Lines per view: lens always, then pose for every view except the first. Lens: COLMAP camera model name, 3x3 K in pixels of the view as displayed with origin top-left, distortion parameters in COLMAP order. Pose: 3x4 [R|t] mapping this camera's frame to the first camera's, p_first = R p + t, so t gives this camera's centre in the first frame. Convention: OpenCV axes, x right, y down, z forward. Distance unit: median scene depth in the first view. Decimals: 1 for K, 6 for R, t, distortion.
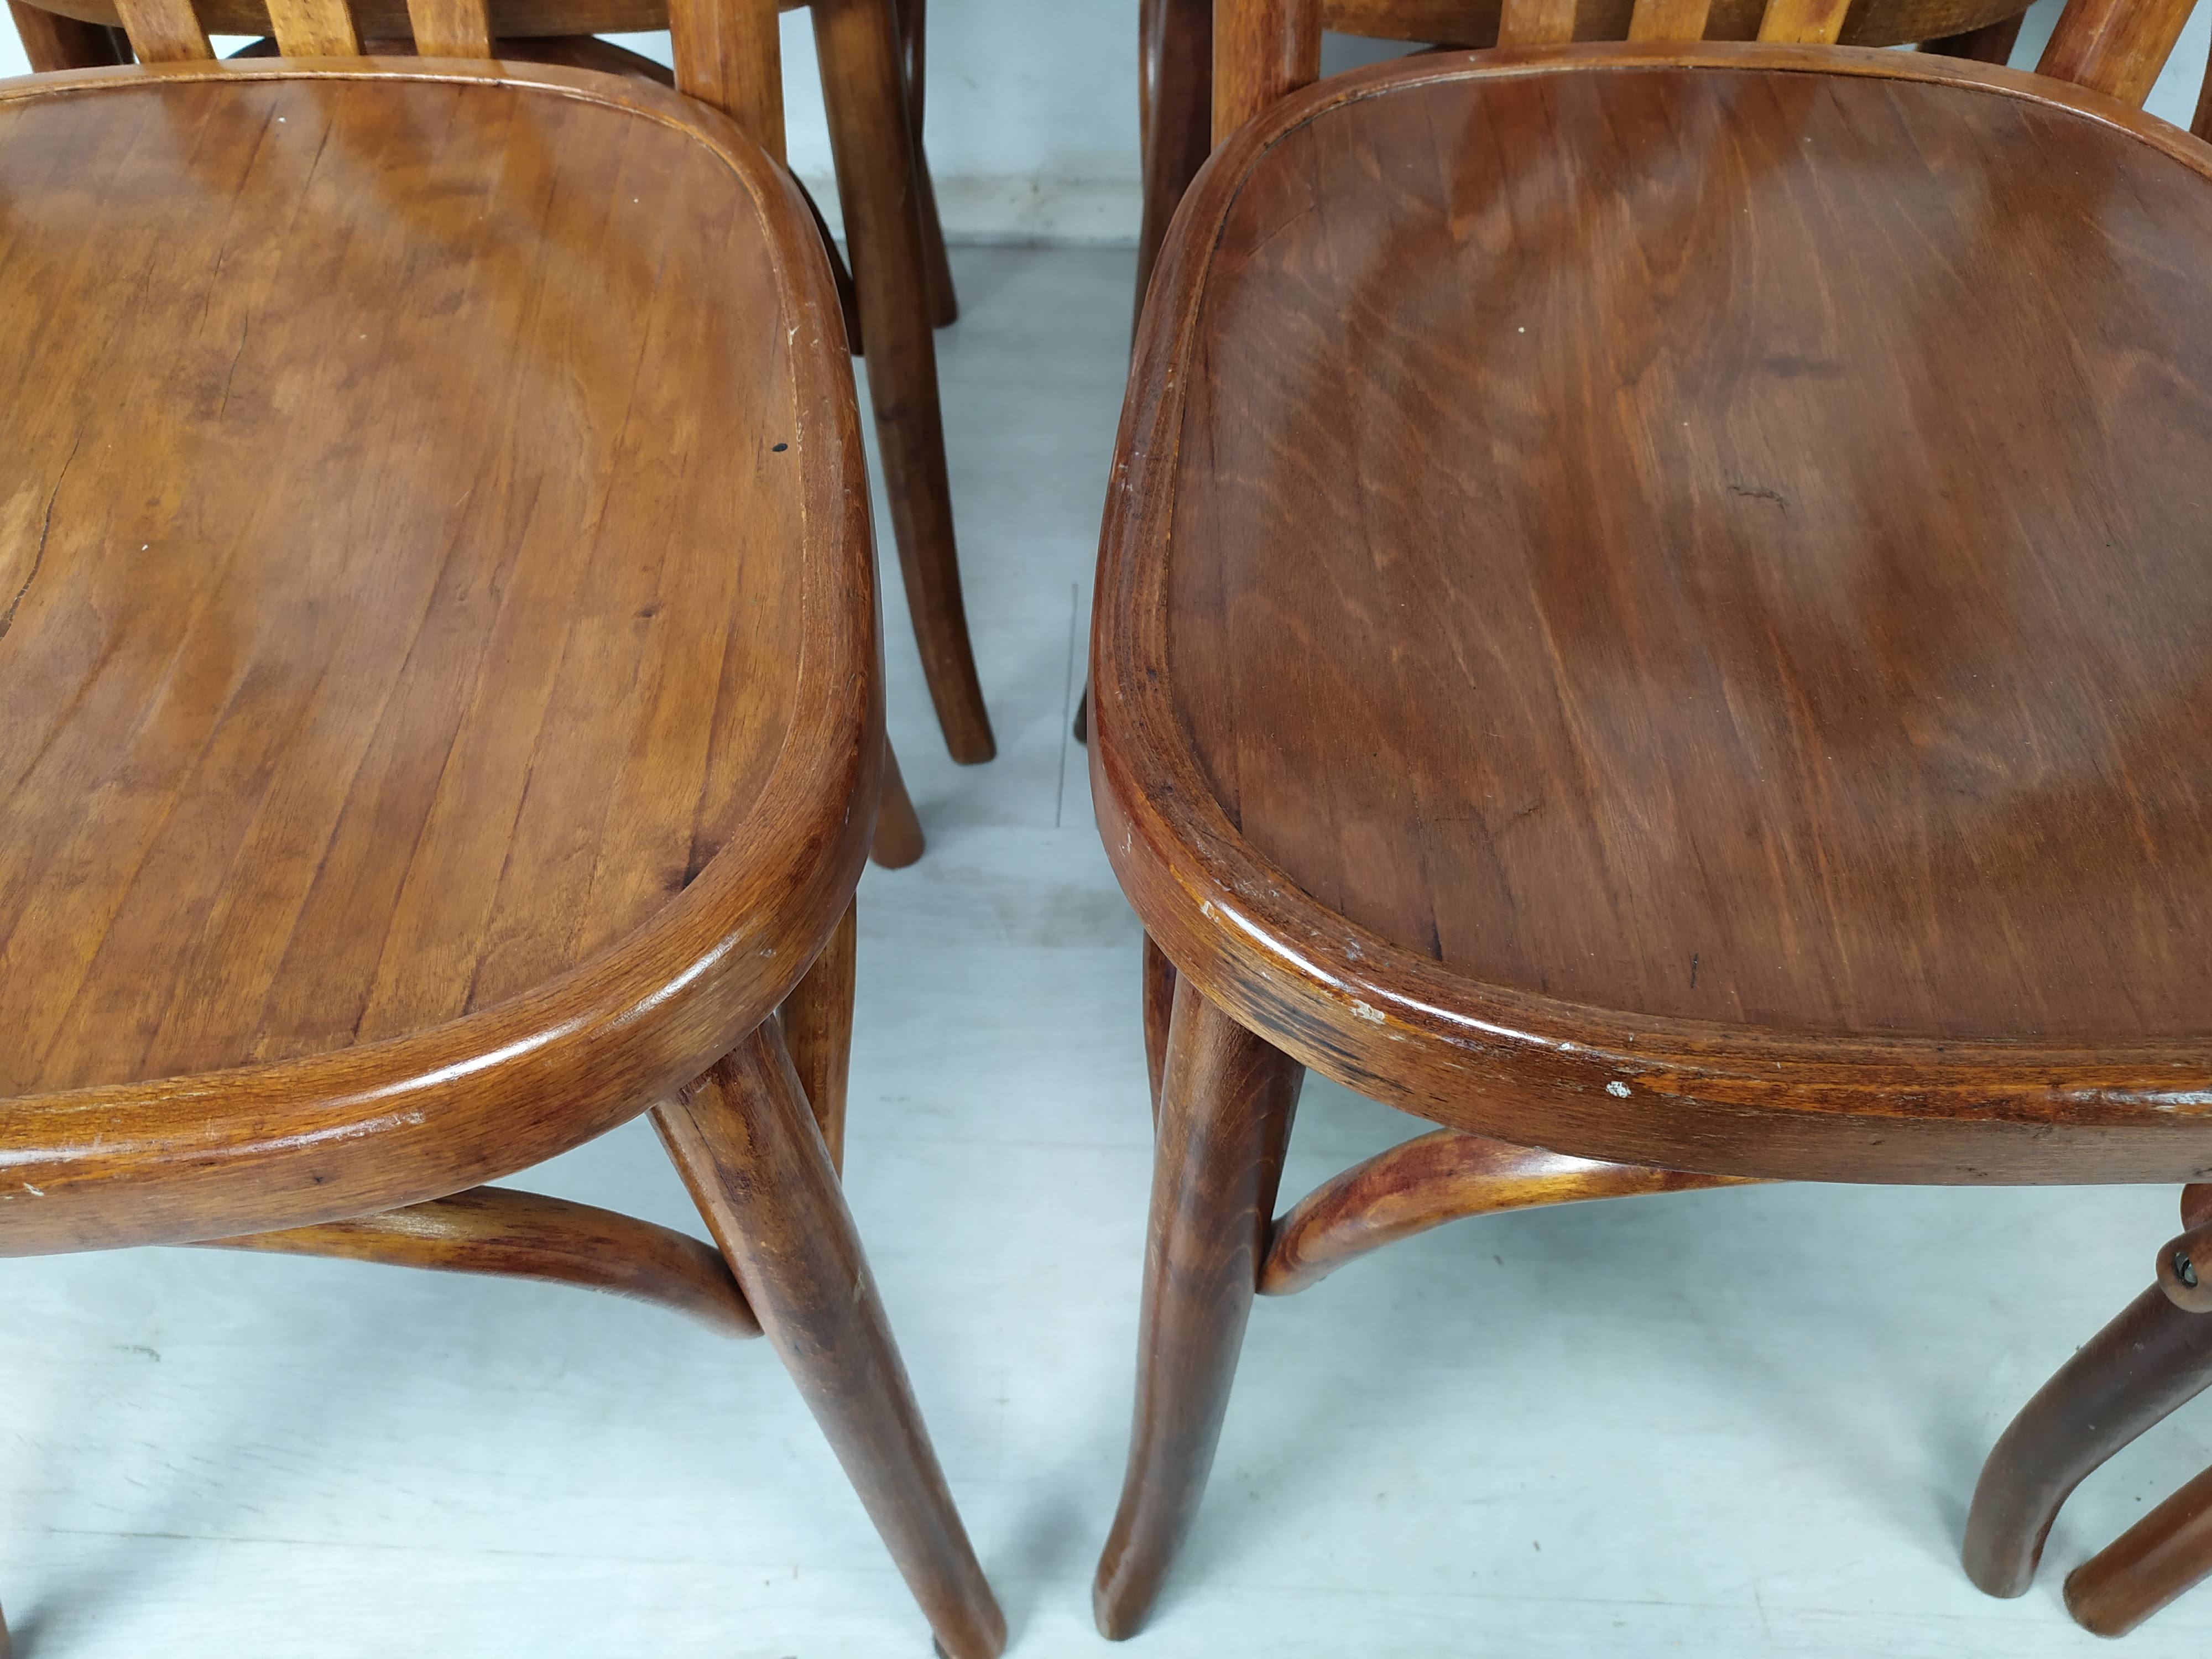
lens RADIAL K [[1645.9, 0, 1114.3], [0, 1645.9, 840.8], [0, 0, 1]] dist [0.041094, -0.053258]
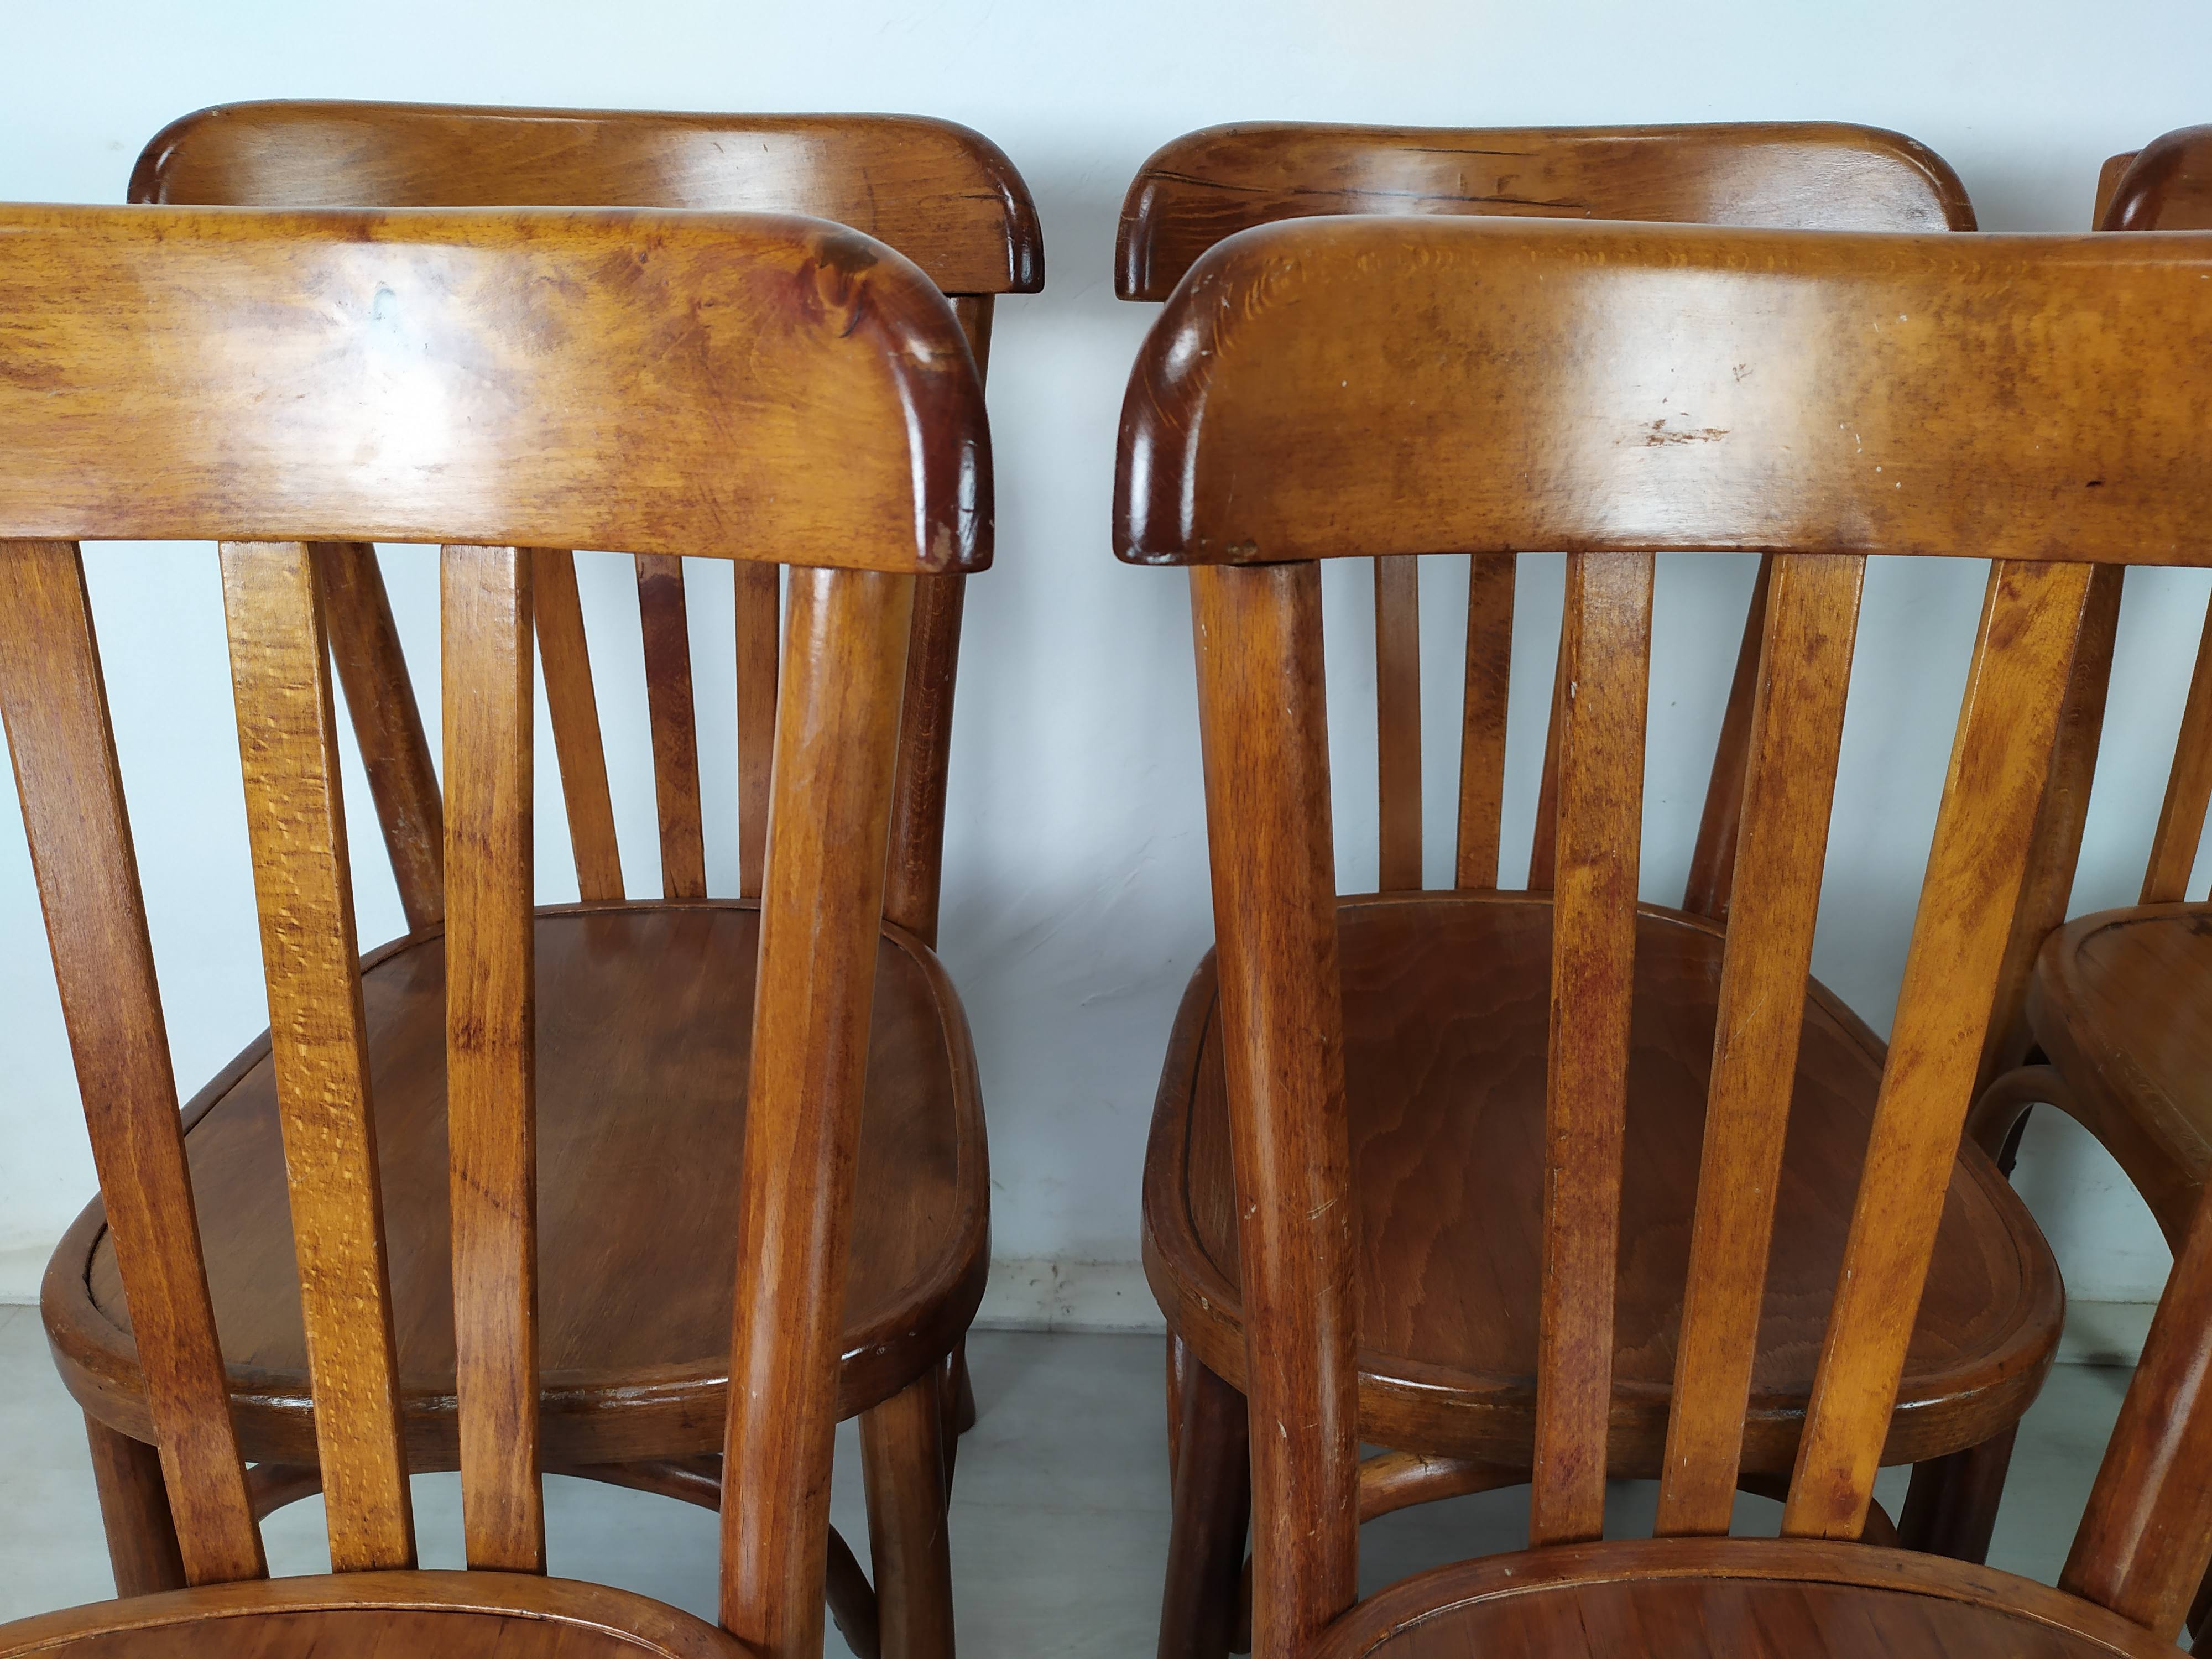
lens RADIAL K [[1645.9, 0, 1114.3], [0, 1645.9, 840.8], [0, 0, 1]] dist [0.041094, -0.053258]
pose [[0.999986, 0.005151, -0.001280, -0.028876], [-0.005184, 0.896006, -0.444012, -0.487653], [-0.001140, 0.444012, 0.896020, -0.119624]]
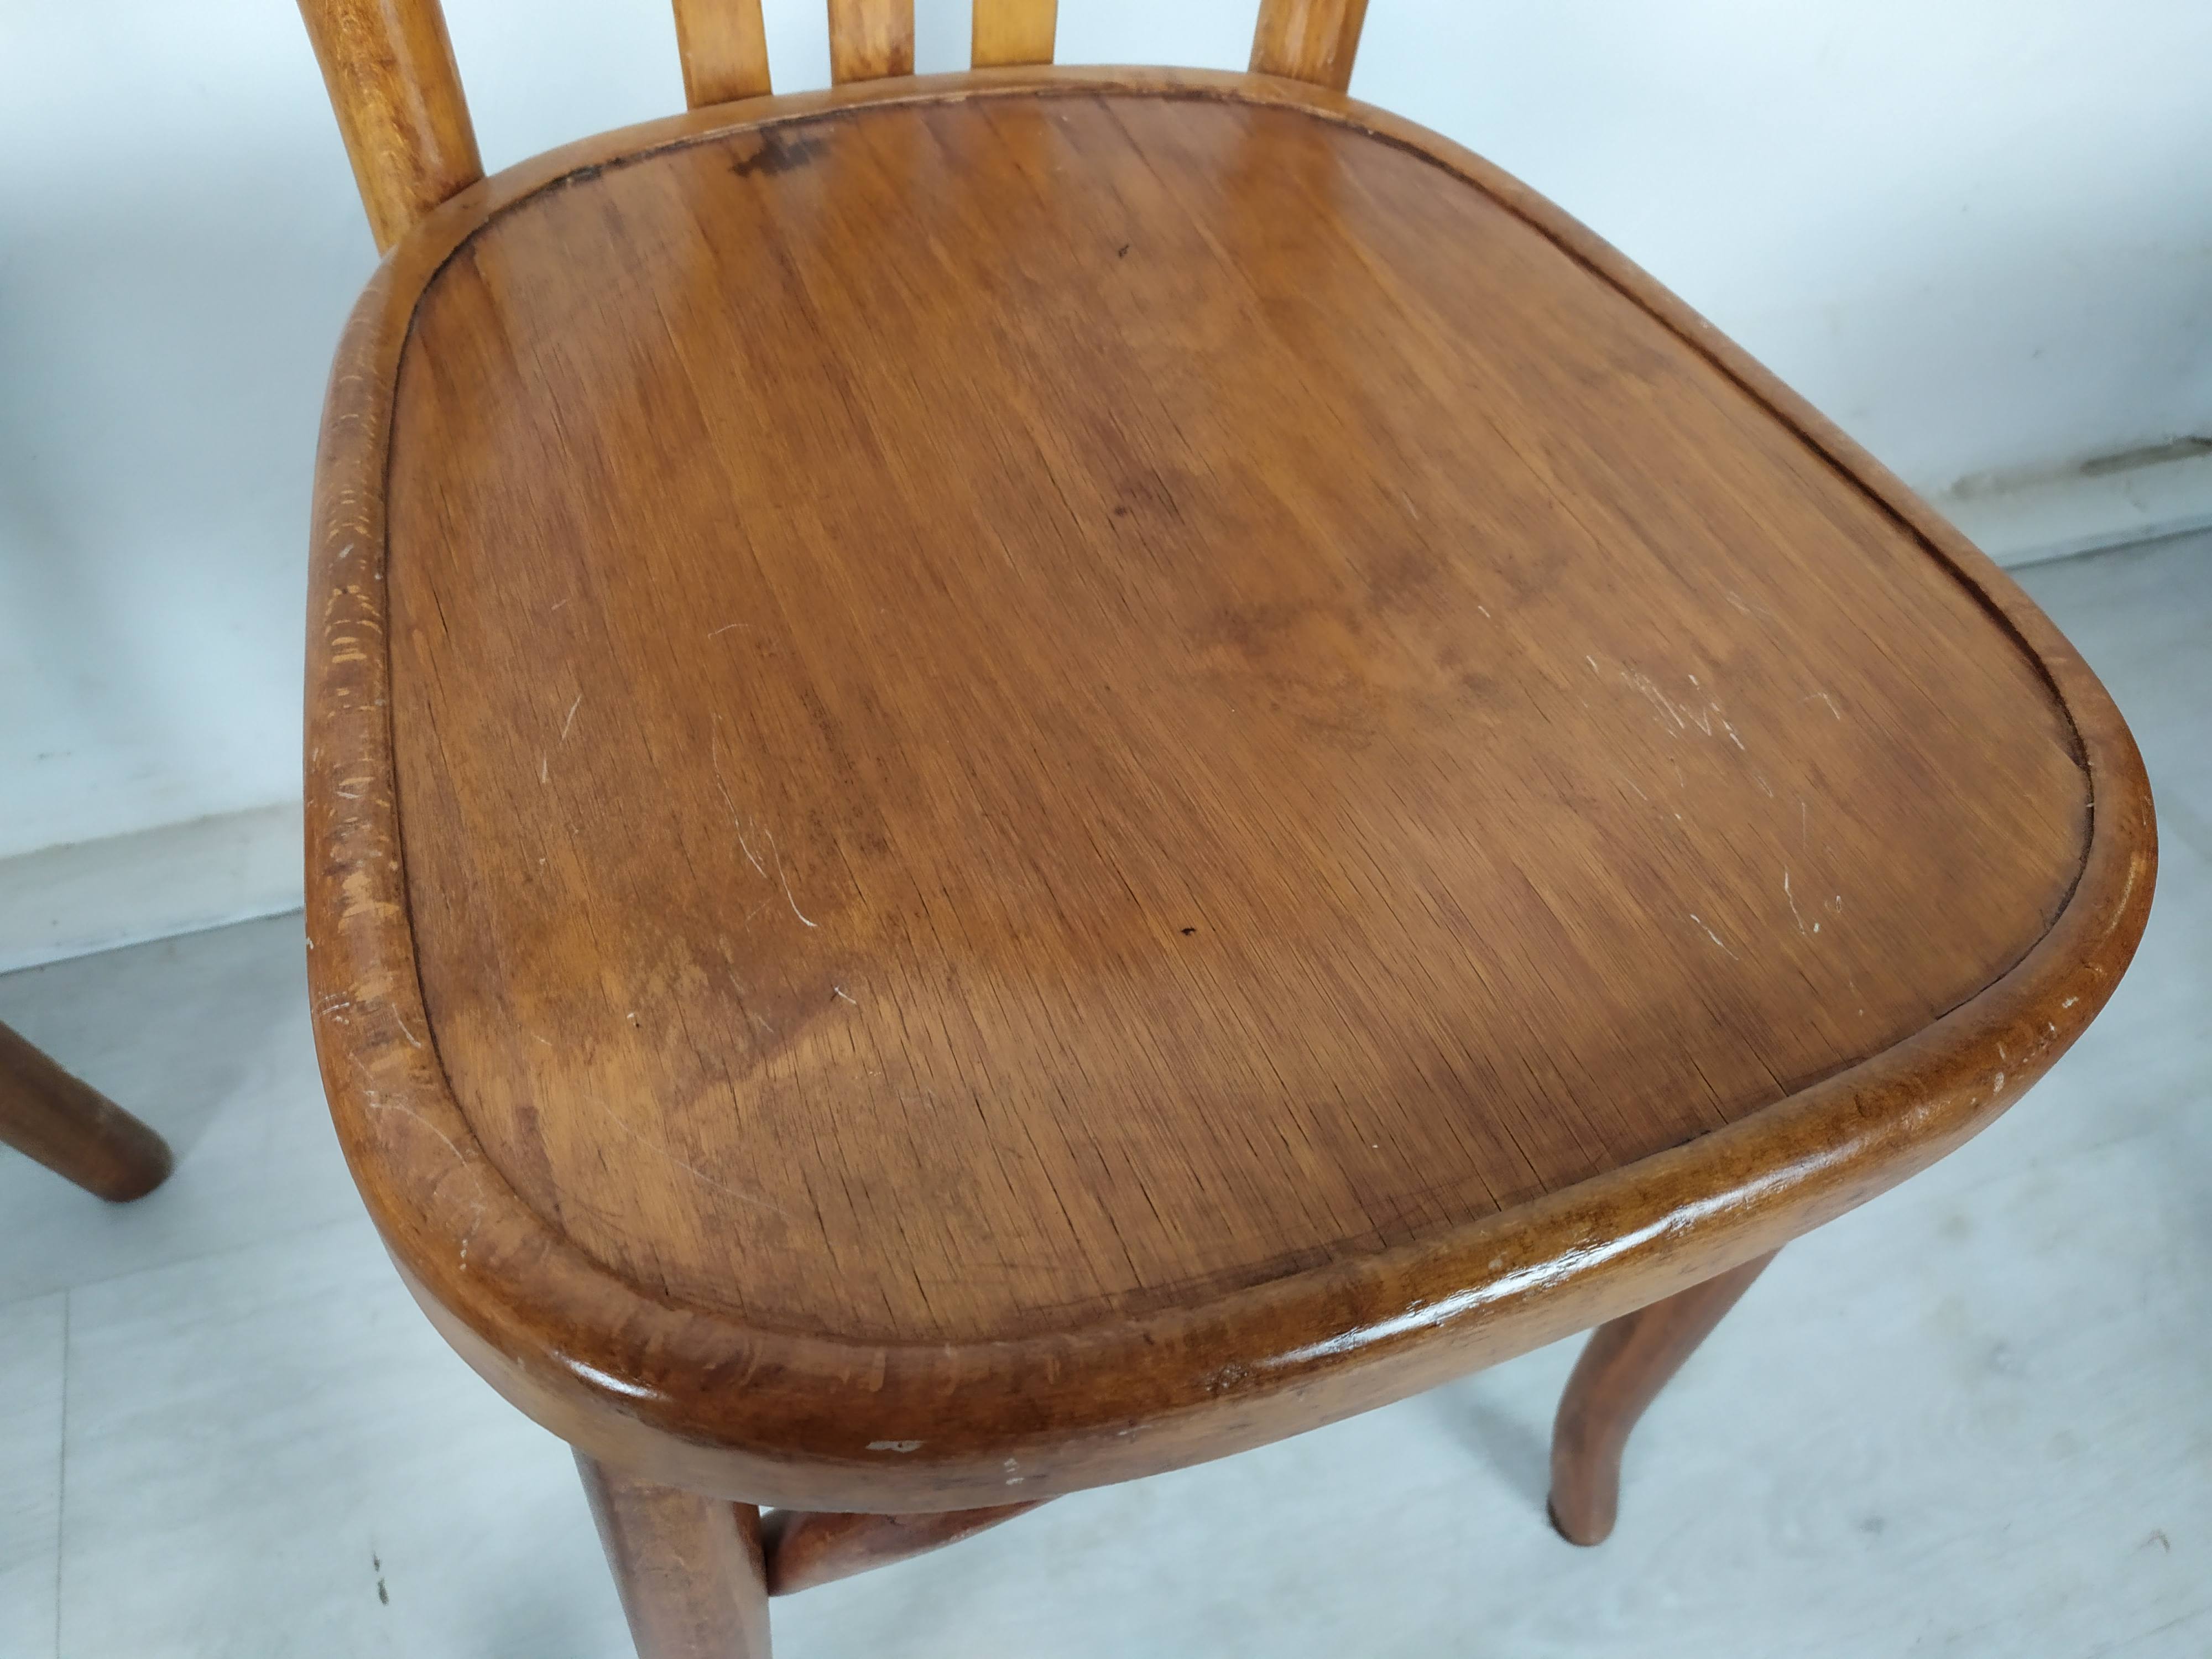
lens RADIAL K [[1688.5, 0, 1127.7], [0, 1688.5, 815.8], [0, 0, 1]] dist [0.048800, -0.062899]
pose [[0.930035, -0.234321, 0.283068, 1.125257], [0.237719, 0.971066, 0.022801, -0.890137], [-0.280221, 0.046085, 0.958829, 0.724444]]
